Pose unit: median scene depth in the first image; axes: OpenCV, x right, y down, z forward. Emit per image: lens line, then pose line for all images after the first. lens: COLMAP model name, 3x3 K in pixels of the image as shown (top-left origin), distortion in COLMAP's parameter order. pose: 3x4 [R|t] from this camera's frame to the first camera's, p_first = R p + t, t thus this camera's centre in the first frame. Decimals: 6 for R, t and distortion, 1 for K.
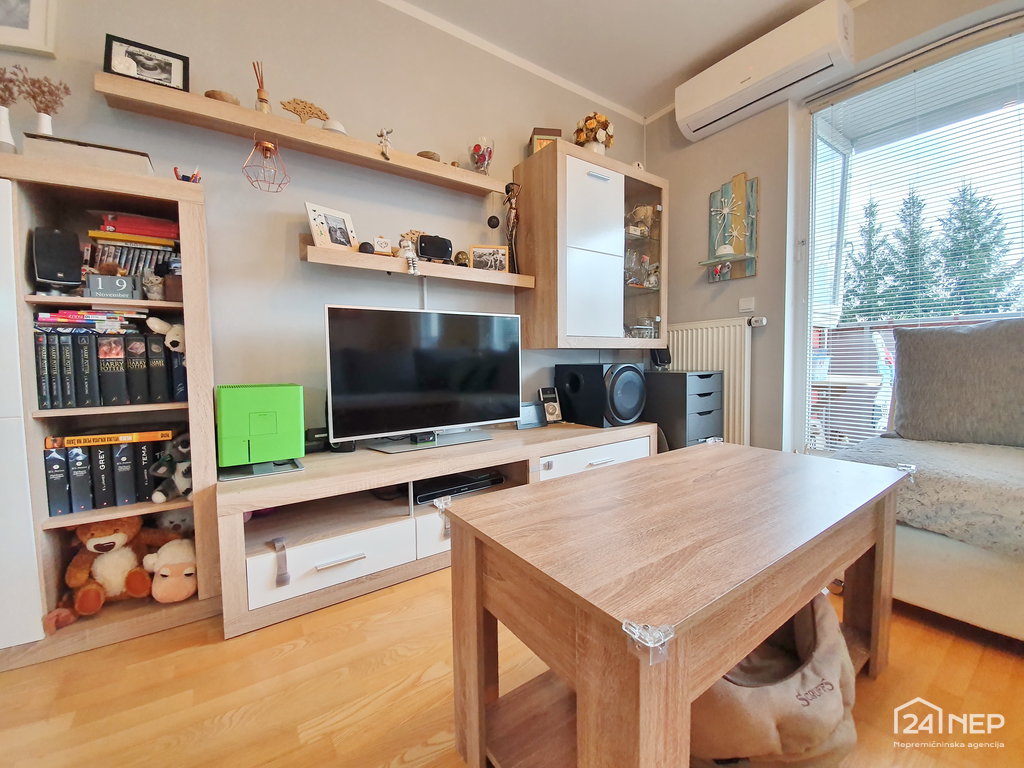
lens RADIAL K [[406.3, 0, 504.2], [0, 406.3, 381.4], [0, 0, 1]] dist [0.017092, -0.018493]
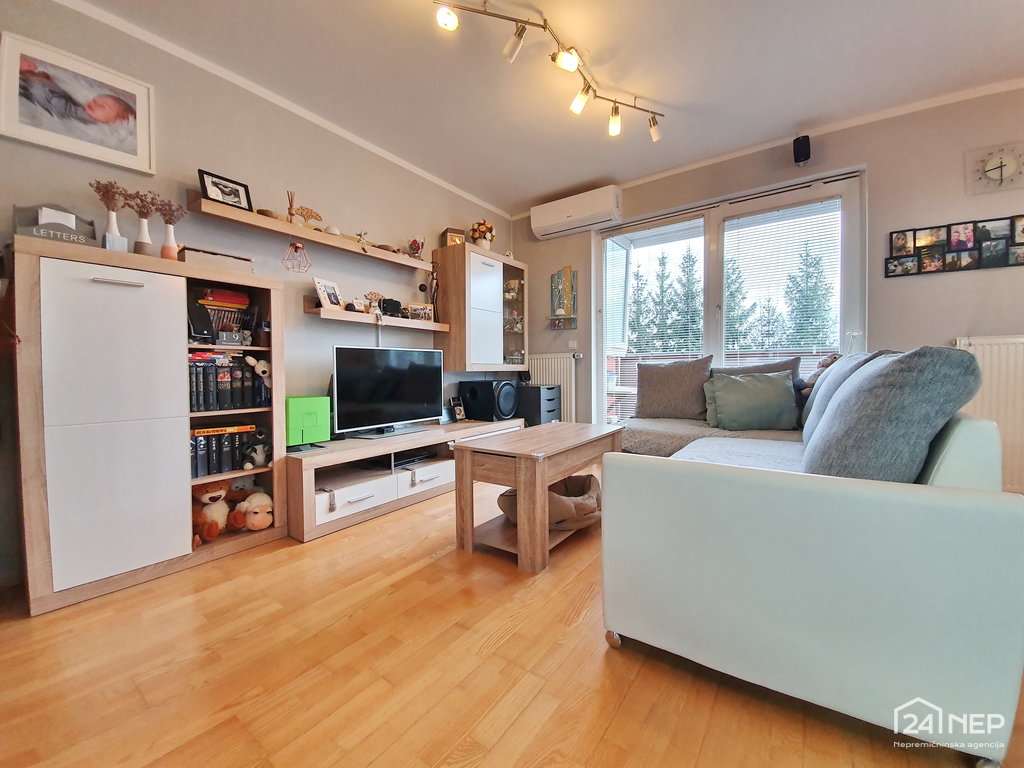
lens RADIAL K [[406.3, 0, 504.2], [0, 406.3, 381.4], [0, 0, 1]] dist [0.017092, -0.018493]
pose [[0.941207, -0.002591, 0.337821, -0.299287], [0.012959, 0.999511, -0.028441, 0.004005], [-0.337583, 0.031147, 0.940780, -0.607307]]
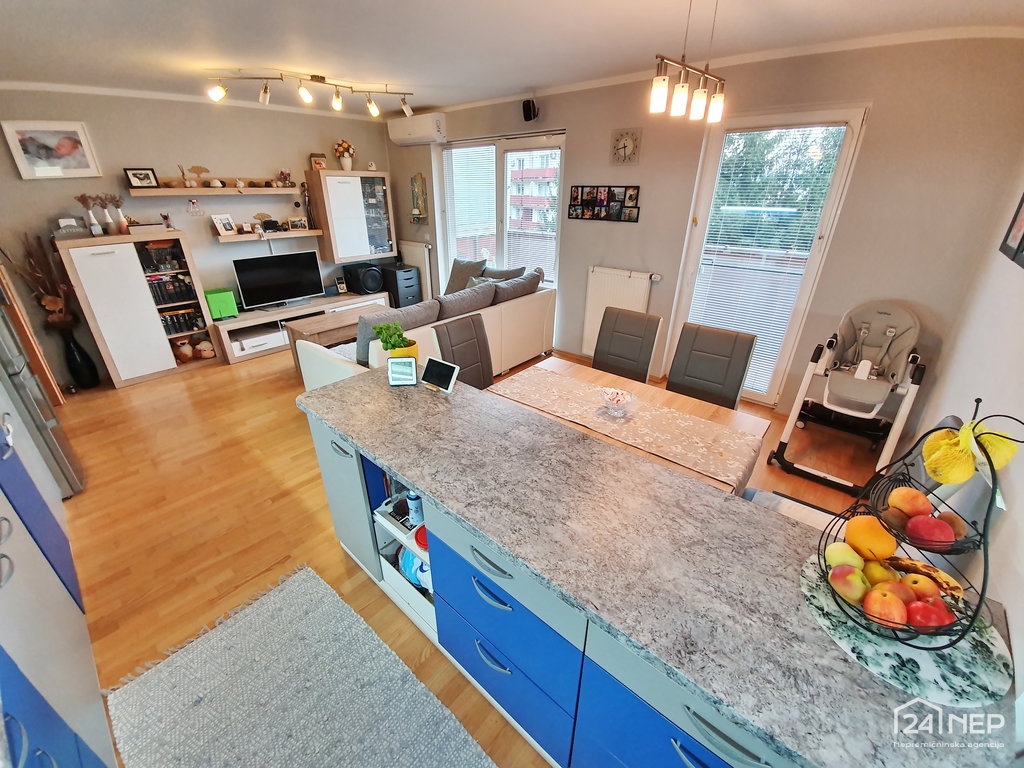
lens RADIAL K [[406.3, 0, 504.2], [0, 406.3, 381.4], [0, 0, 1]] dist [0.017092, -0.018493]
pose [[0.969417, -0.091047, 0.227907, 0.556931], [-0.002553, 0.924848, 0.380329, -0.410571], [-0.245407, -0.369279, 0.896330, -1.917588]]
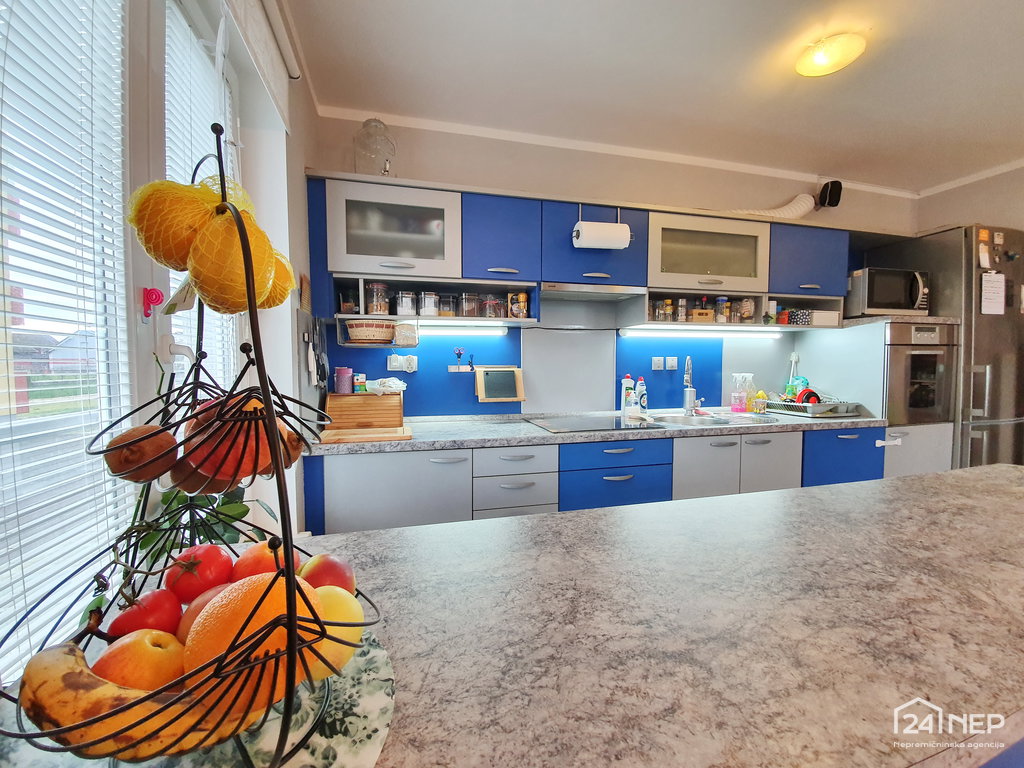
lens RADIAL K [[413.6, 0, 504.7], [0, 413.6, 380.9], [0, 0, 1]] dist [0.017657, -0.018816]
pose [[-0.342010, 0.056074, -0.938022, 1.221508], [-0.038576, 0.996539, 0.073637, -0.155423], [0.938904, 0.061370, -0.338664, -1.500278]]
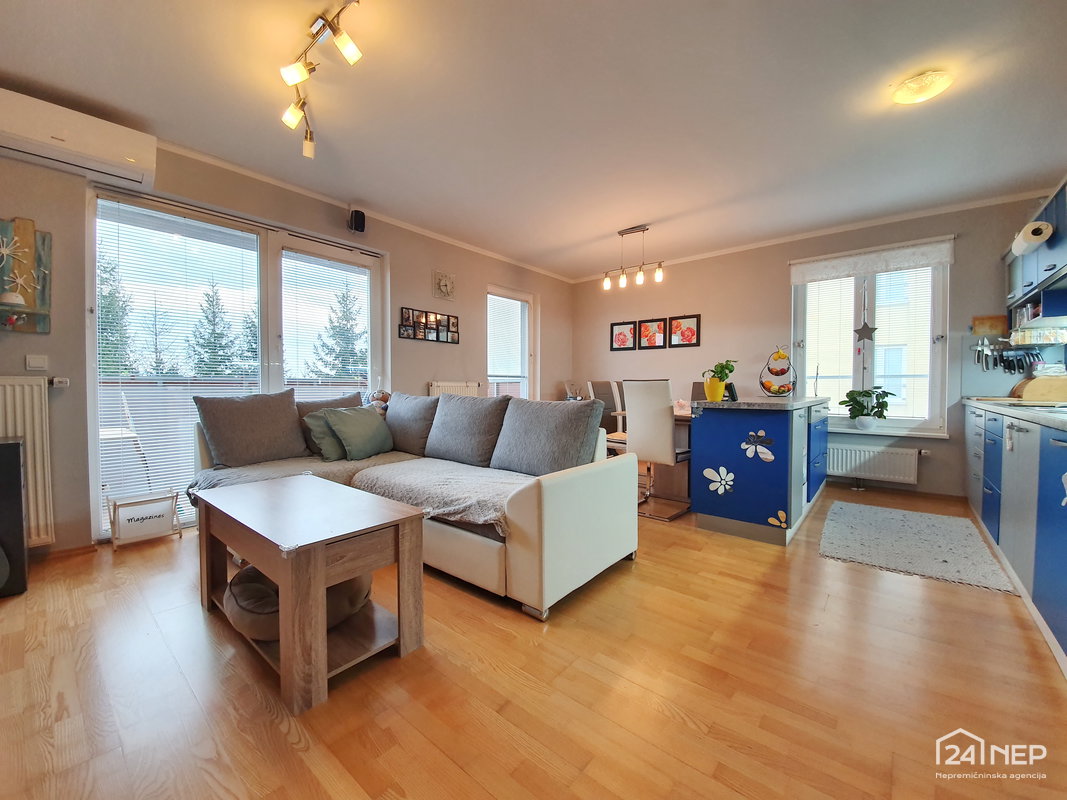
lens RADIAL K [[423.4, 0, 525.4], [0, 423.4, 397.3], [0, 0, 1]] dist [0.017092, -0.018493]
pose [[-0.268848, -0.004934, 0.963170, -0.804751], [0.054258, 0.998321, 0.020258, -0.091966], [-0.961653, 0.057706, -0.268129, 0.263280]]
